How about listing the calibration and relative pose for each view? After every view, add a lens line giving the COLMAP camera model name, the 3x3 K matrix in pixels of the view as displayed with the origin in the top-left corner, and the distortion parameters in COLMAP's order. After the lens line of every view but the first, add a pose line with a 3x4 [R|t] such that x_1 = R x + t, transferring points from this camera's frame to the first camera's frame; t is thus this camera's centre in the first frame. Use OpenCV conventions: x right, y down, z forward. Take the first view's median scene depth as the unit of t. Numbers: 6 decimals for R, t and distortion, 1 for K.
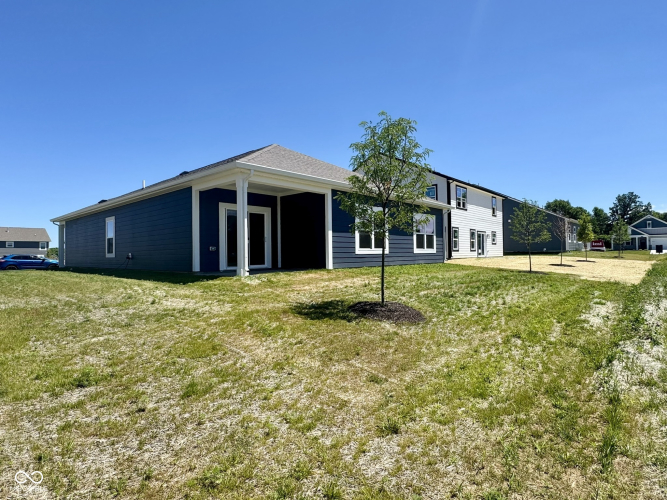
lens RADIAL K [[366.6, 0, 333.5], [0, 366.6, 250.0], [0, 0, 1]] dist [0.002804, 0.000756]
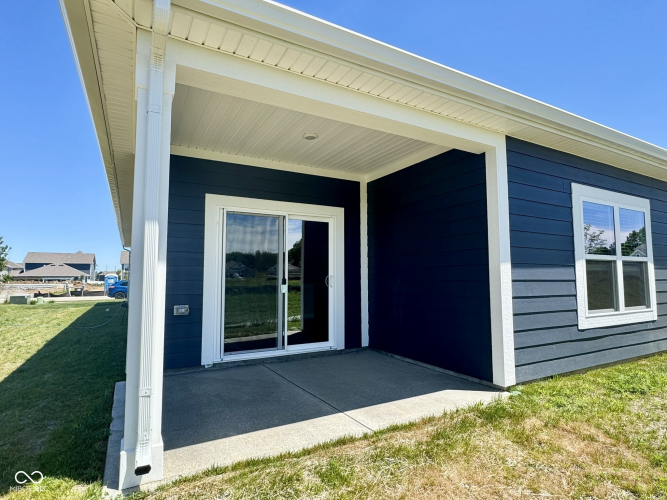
lens RADIAL K [[366.6, 0, 333.5], [0, 366.6, 250.0], [0, 0, 1]] dist [0.002804, 0.000756]
pose [[0.945687, -0.010484, -0.324908, -0.043316], [-0.008878, 0.998274, -0.058052, -0.040473], [0.324956, 0.057784, 0.943962, 0.596168]]
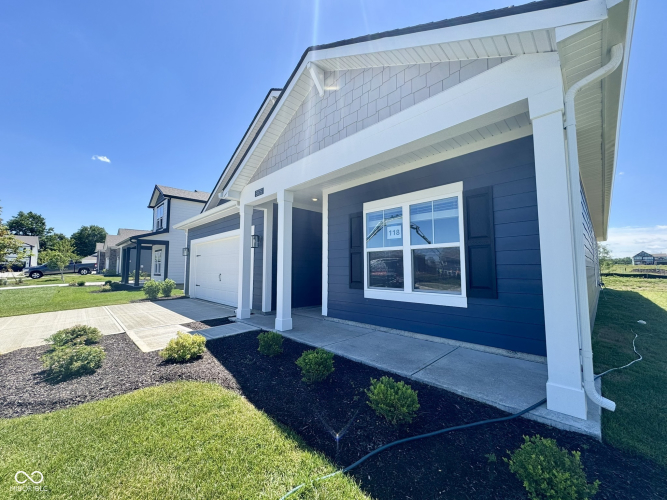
lens RADIAL K [[268.6, 0, 333.5], [0, 268.6, 250.0], [0, 0, 1]] dist [0.001261, 0.000063]
pose [[-0.043284, -0.057488, -0.997407, 0.445272], [0.019051, 0.998114, -0.058356, -0.036984], [0.998881, -0.021528, -0.042107, 0.970987]]
